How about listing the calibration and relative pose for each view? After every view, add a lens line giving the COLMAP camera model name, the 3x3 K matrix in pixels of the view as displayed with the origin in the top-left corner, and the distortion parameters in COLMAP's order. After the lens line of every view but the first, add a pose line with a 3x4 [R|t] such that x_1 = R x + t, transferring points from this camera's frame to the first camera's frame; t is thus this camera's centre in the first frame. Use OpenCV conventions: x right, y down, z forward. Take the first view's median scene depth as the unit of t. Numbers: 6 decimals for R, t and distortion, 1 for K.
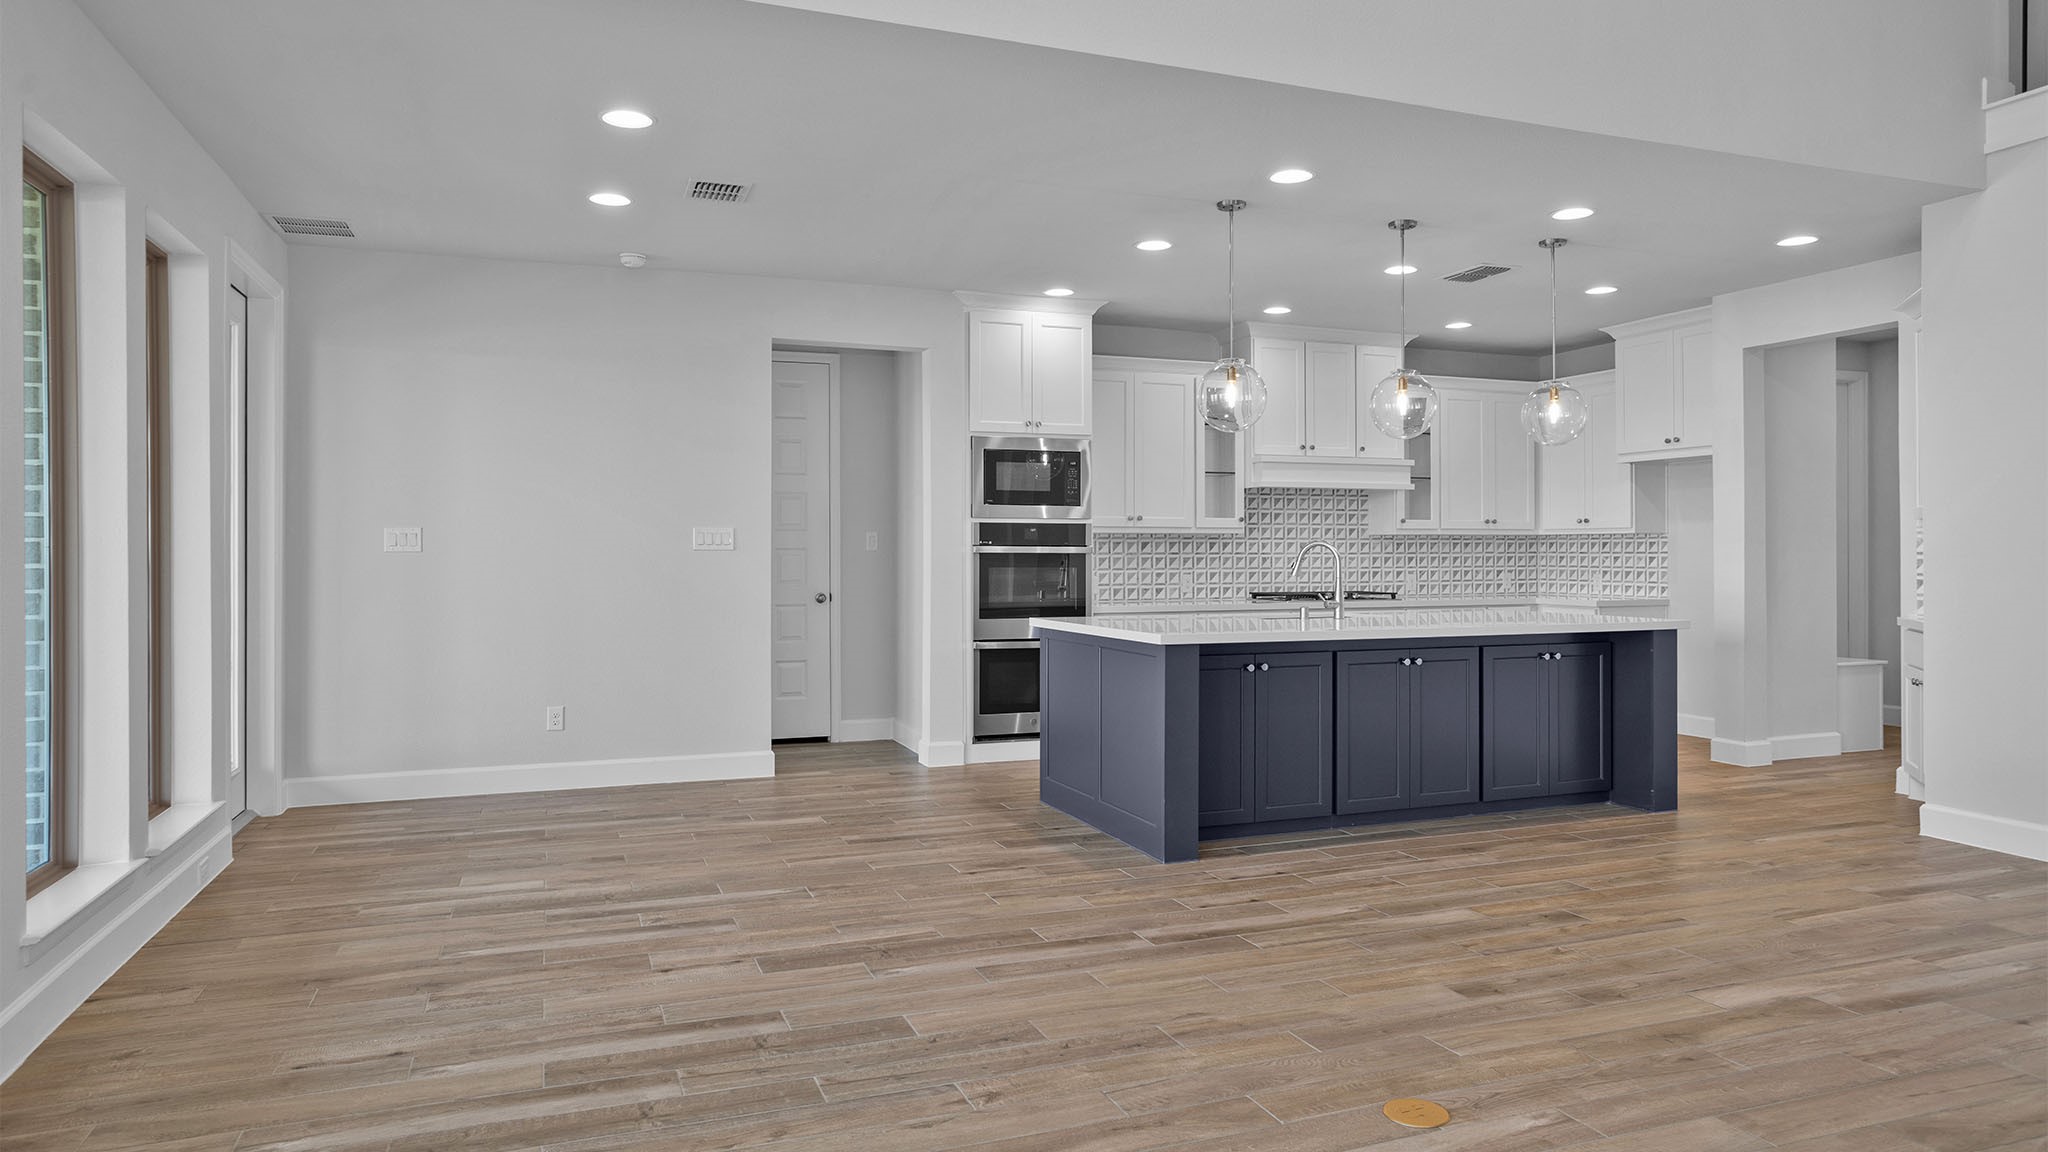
lens RADIAL K [[1283.2, 0, 1025.9], [0, 1283.2, 555.2], [0, 0, 1]] dist [-0.005873, 0.019868]
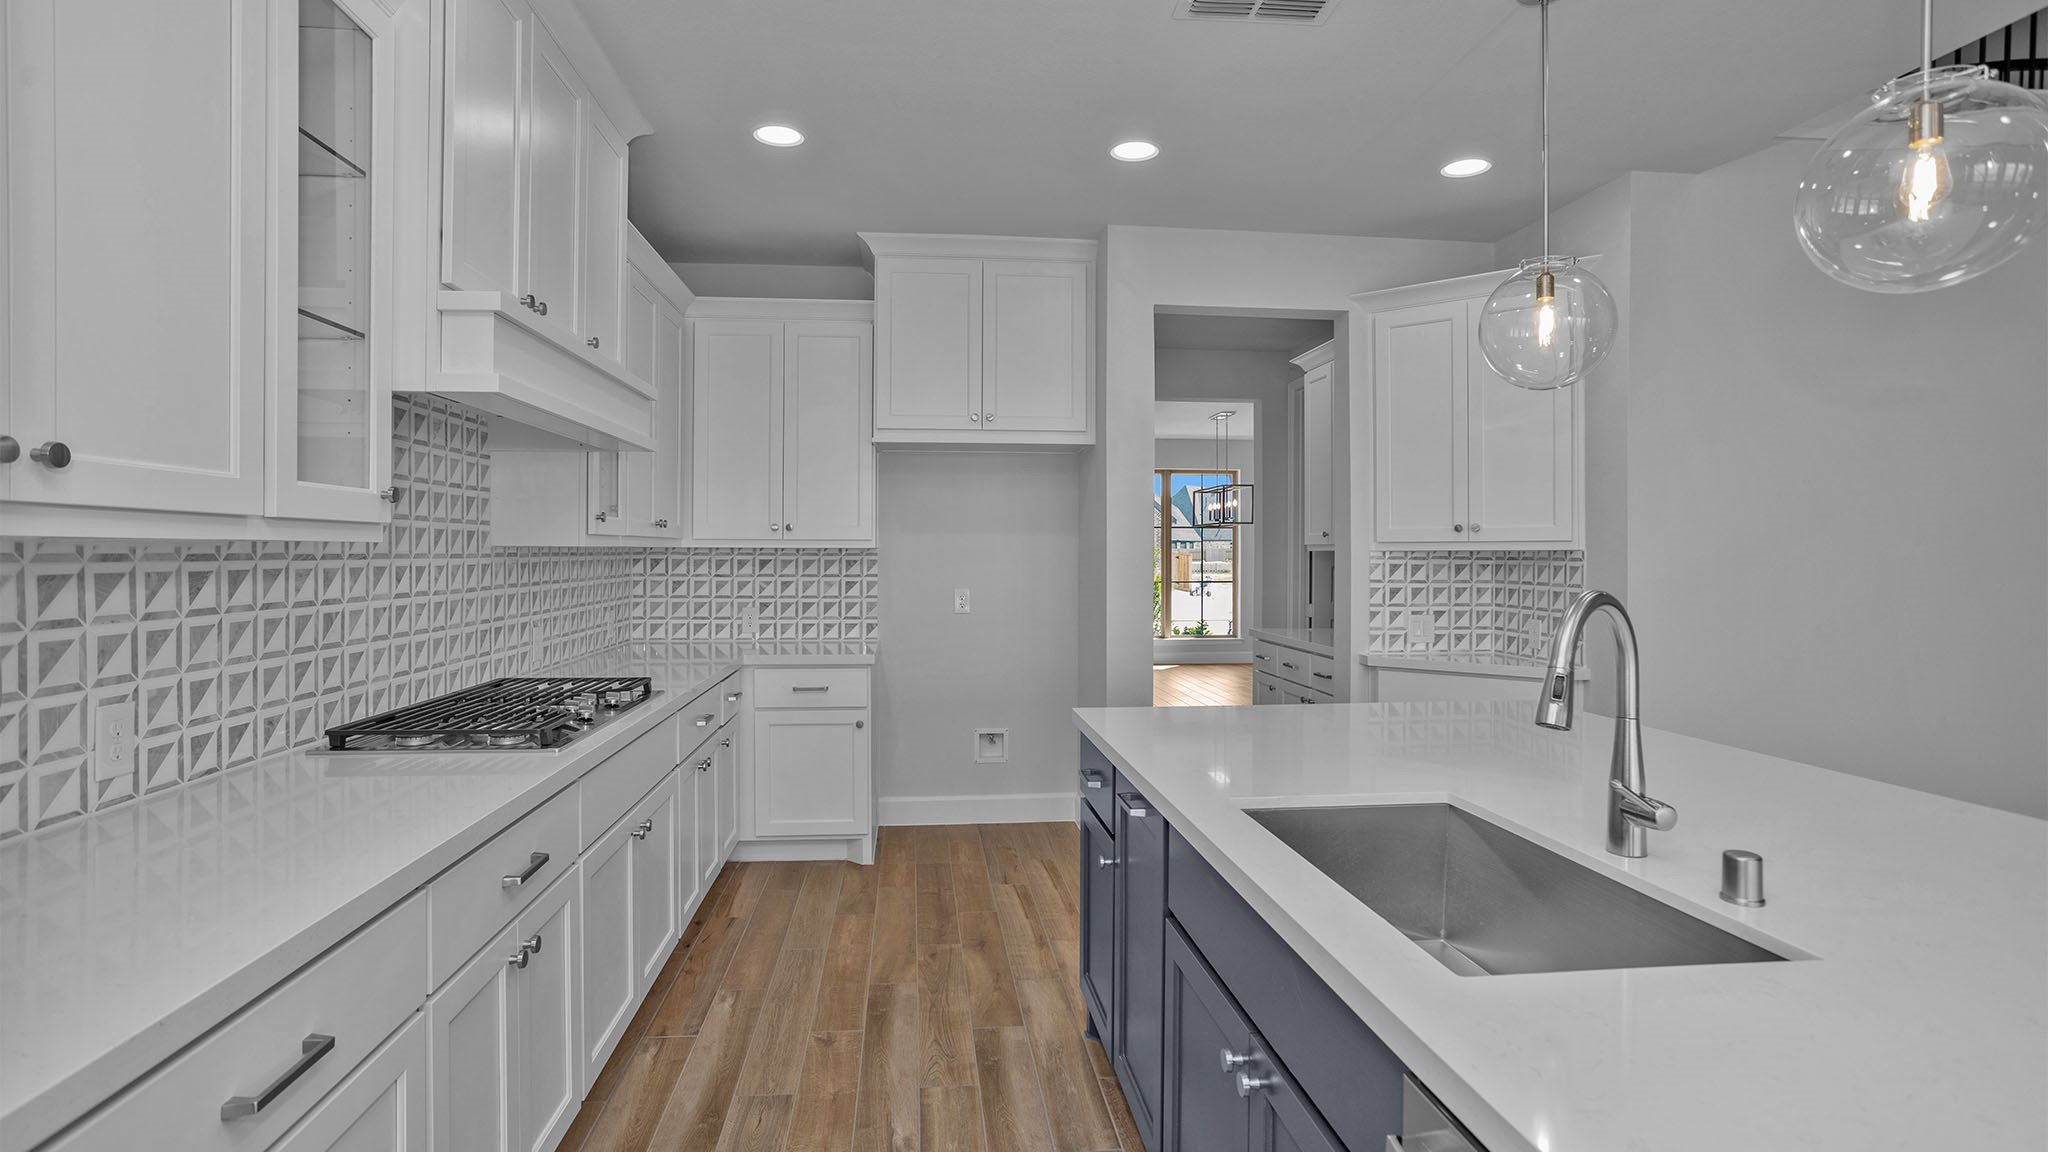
lens RADIAL K [[982.1, 0, 1021.6], [0, 982.1, 550.3], [0, 0, 1]] dist [-0.000548, 0.000204]
pose [[0.249142, 0.004825, 0.968455, -0.015181], [-0.002995, 0.999987, -0.004211, -0.016569], [-0.968462, -0.001851, 0.249153, 0.913476]]
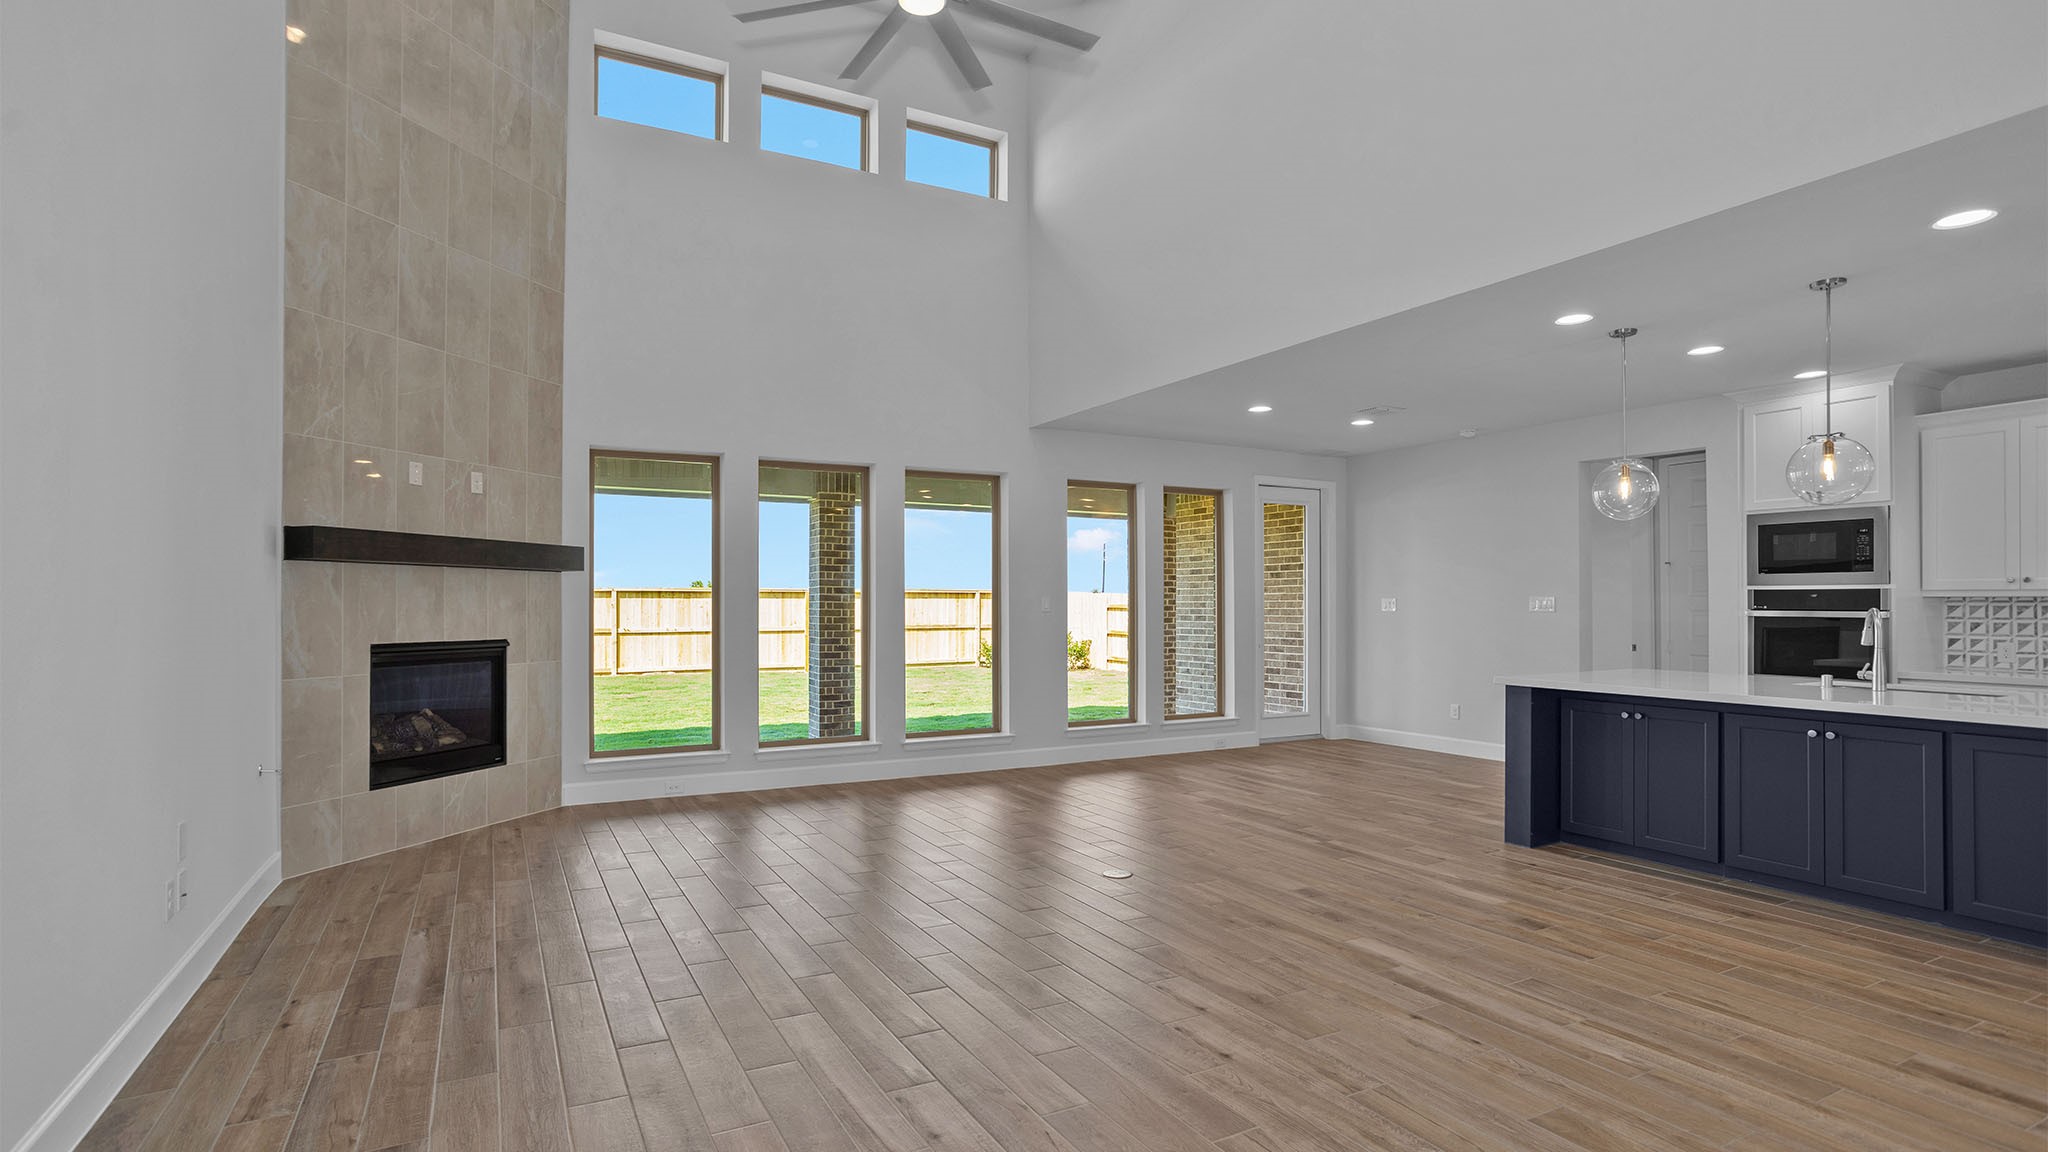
lens RADIAL K [[999.0, 0, 1024.5], [0, 999.0, 600.2], [0, 0, 1]] dist [-0.001034, -0.000196]
pose [[0.129864, -0.003769, -0.991525, 0.758490], [-0.003431, 0.999985, -0.004250, -0.010102], [0.991526, 0.003954, 0.129849, 0.236940]]
